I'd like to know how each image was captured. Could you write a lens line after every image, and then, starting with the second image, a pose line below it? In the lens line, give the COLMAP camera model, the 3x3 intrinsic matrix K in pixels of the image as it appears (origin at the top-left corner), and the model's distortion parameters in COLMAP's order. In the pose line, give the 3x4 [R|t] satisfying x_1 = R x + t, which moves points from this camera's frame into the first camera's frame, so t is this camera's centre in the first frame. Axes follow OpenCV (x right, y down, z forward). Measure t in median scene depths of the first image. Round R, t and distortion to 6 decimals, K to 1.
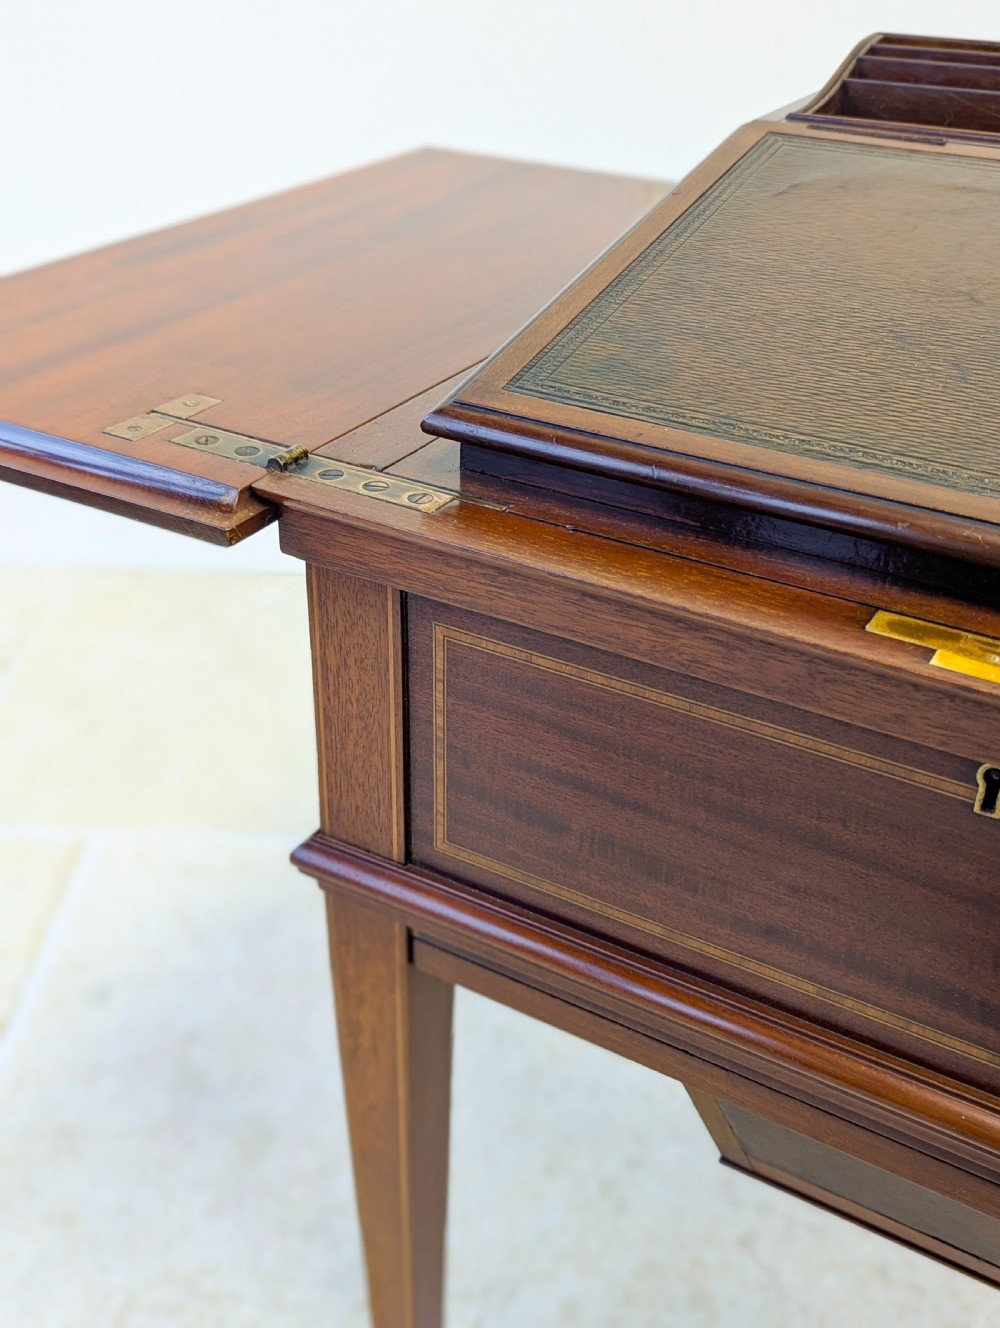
lens RADIAL K [[1398.7, 0, 500.0], [0, 1398.7, 664.0], [0, 0, 1]] dist [0.048346, -0.003613]
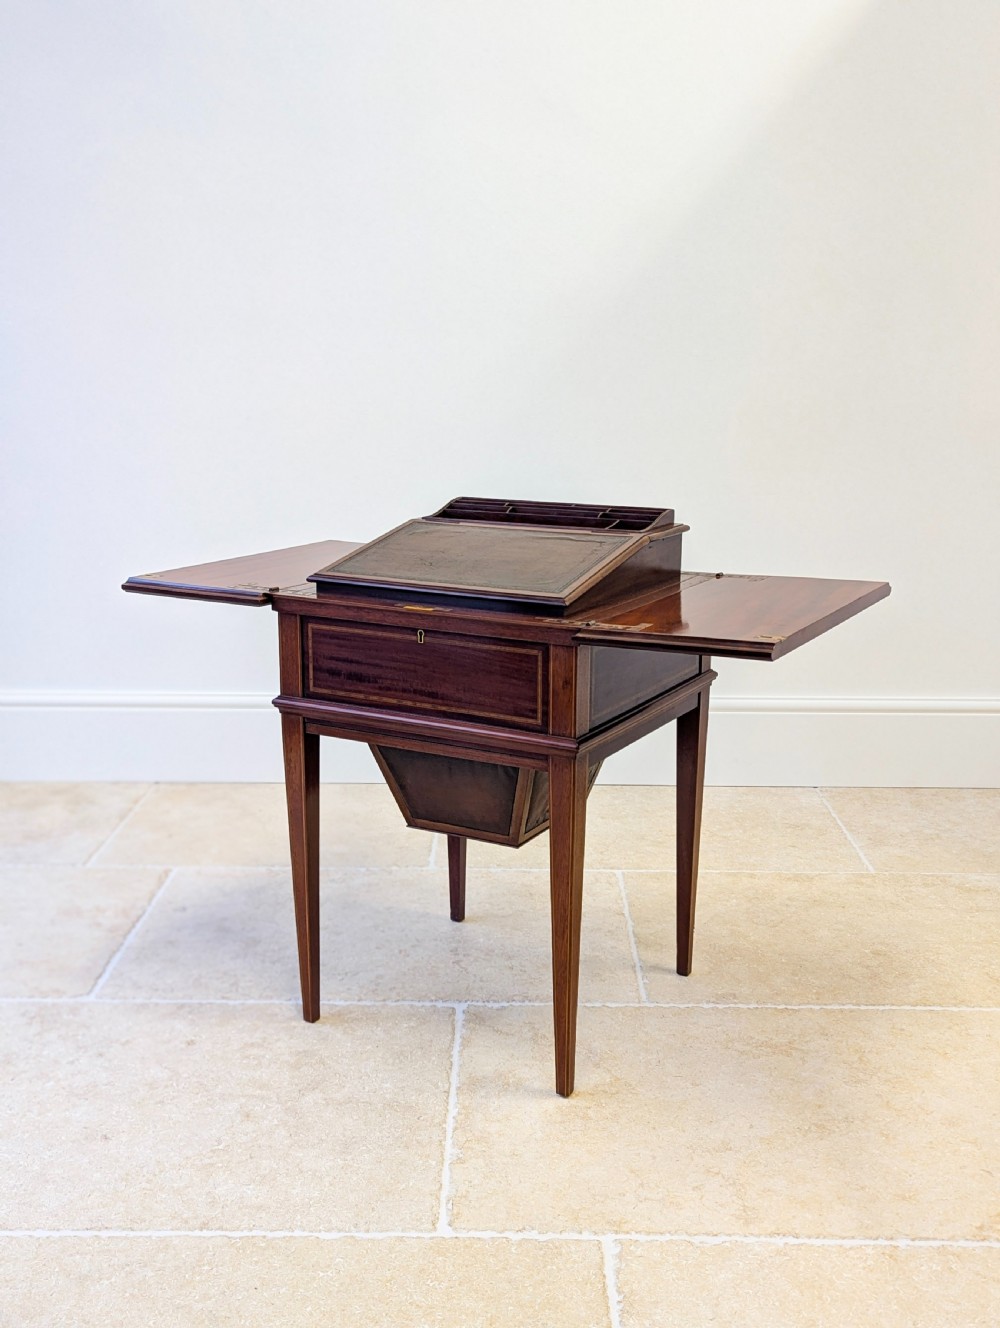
lens RADIAL K [[1352.5, 0, 482.9], [0, 1352.5, 727.1], [0, 0, 1]] dist [0.046017, -0.005098]
pose [[0.999913, -0.013166, 0.000817, 0.449690], [0.012915, 0.964506, -0.263744, 1.296734], [0.002685, 0.263732, 0.964592, -2.710800]]
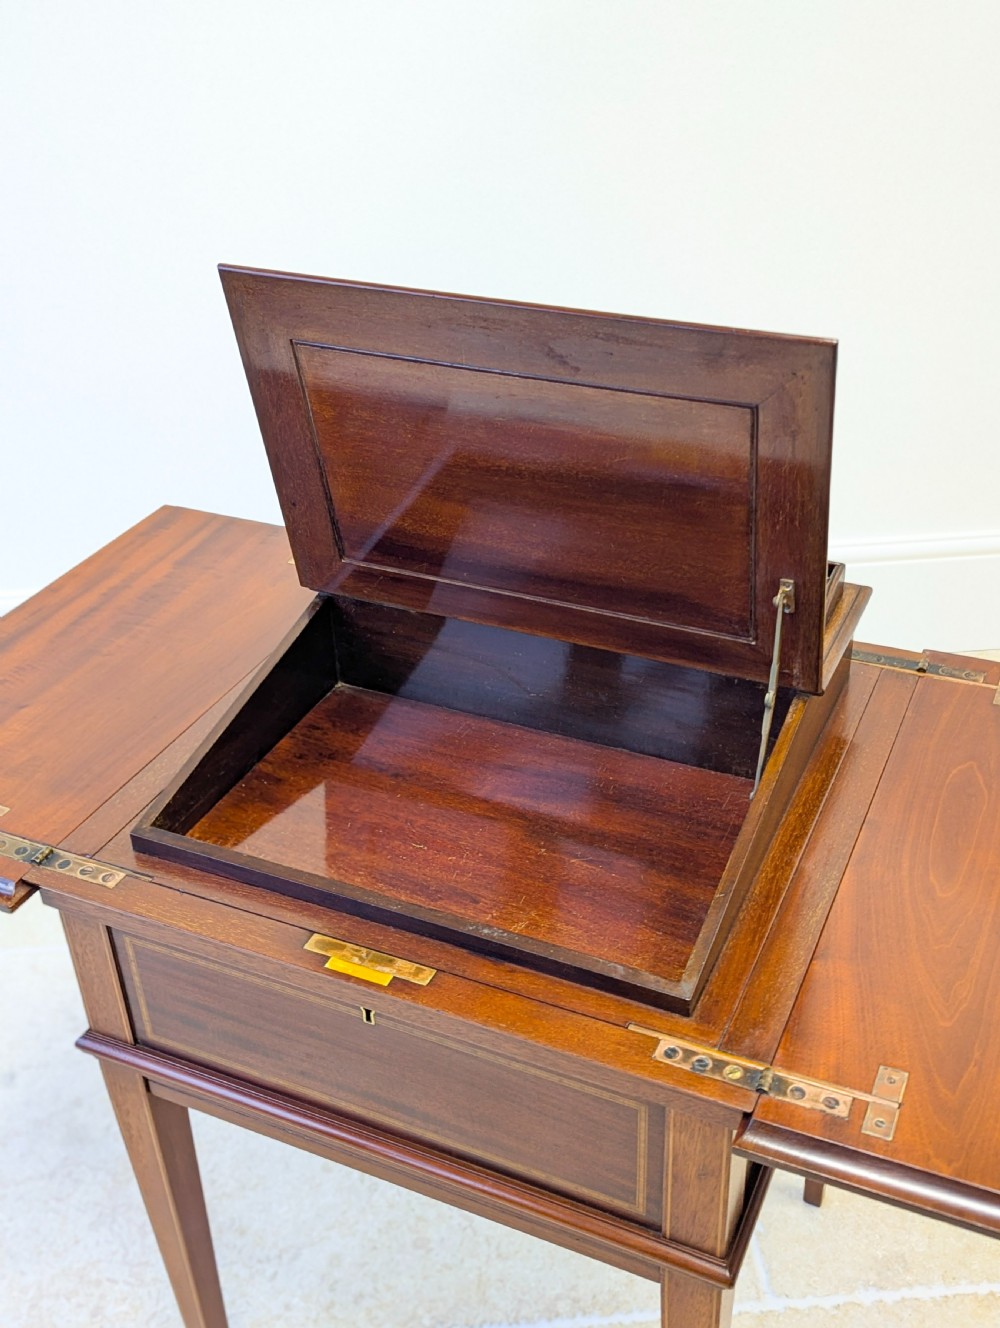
lens RADIAL K [[1365.2, 0, 500.0], [0, 1365.2, 664.0], [0, 0, 1]] dist [0.040987, -0.004769]
pose [[0.993619, -0.096733, 0.057994, 0.394818], [0.095270, 0.995072, 0.027492, -0.403438], [-0.060367, -0.021792, 0.997938, -0.931523]]
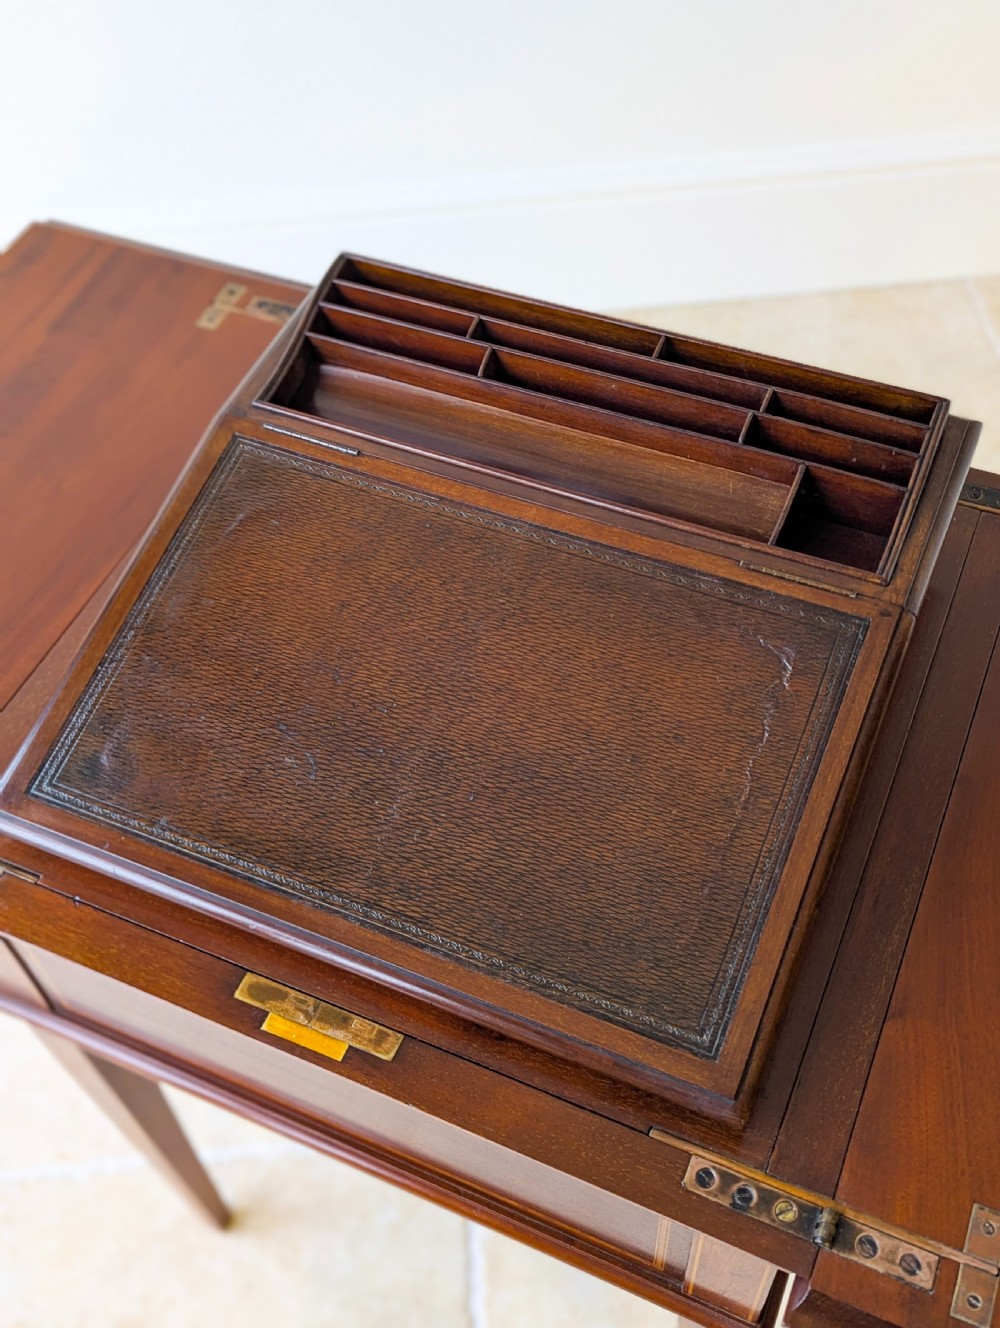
lens RADIAL K [[1365.2, 0, 500.0], [0, 1365.2, 664.0], [0, 0, 1]] dist [0.040987, -0.004769]
pose [[0.991213, -0.130310, 0.022726, 0.487487], [0.112908, 0.923000, 0.367861, -0.796778], [-0.068912, -0.362063, 0.929603, -0.350744]]
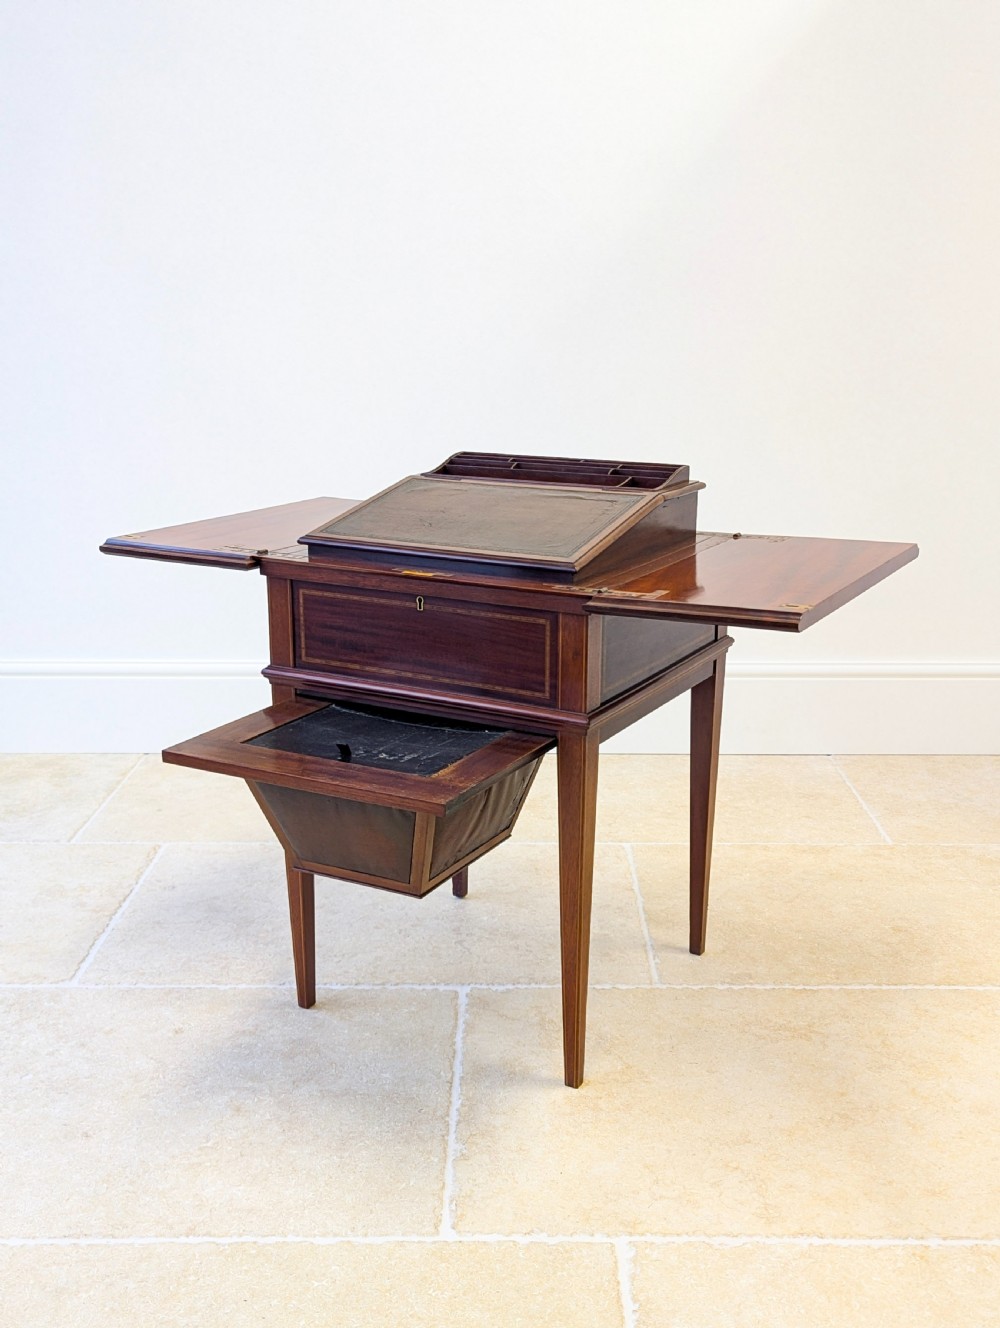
lens RADIAL K [[1365.2, 0, 500.0], [0, 1365.2, 664.0], [0, 0, 1]] dist [0.040987, -0.004769]
pose [[0.999758, -0.017689, 0.013072, 0.441799], [0.020665, 0.958951, -0.282817, 1.218577], [-0.007532, 0.283019, 0.959085, -2.499798]]
